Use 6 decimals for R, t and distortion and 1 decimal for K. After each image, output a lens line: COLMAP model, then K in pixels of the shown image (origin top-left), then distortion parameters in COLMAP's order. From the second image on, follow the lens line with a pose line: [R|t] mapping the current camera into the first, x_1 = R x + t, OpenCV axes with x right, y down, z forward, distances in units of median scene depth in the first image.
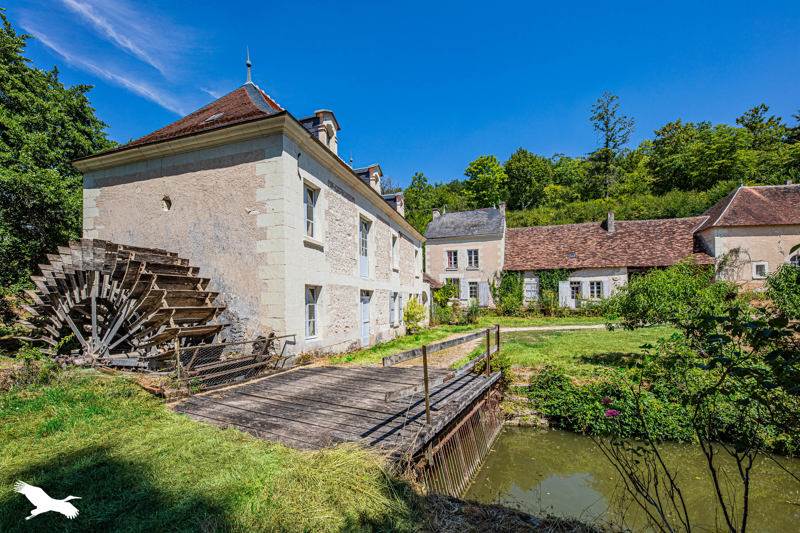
lens RADIAL K [[370.2, 0, 400.0], [0, 370.2, 266.5], [0, 0, 1]] dist [0.000836, 0.000179]
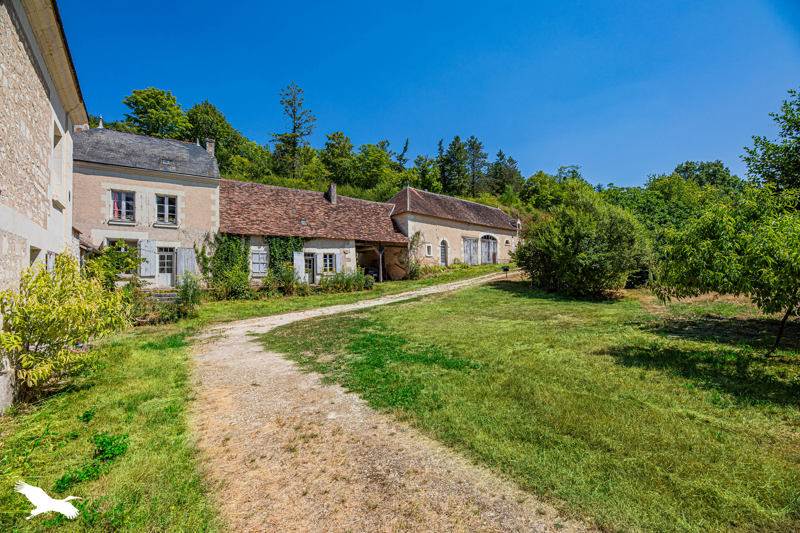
lens RADIAL K [[320.0, 0, 400.0], [0, 320.0, 266.5], [0, 0, 1]] dist [-0.012749, -0.000032]
pose [[0.591080, 0.008674, 0.806566, 0.000978], [-0.052397, 0.998243, 0.027663, 0.039323], [-0.804909, -0.058613, 0.590496, 0.382970]]
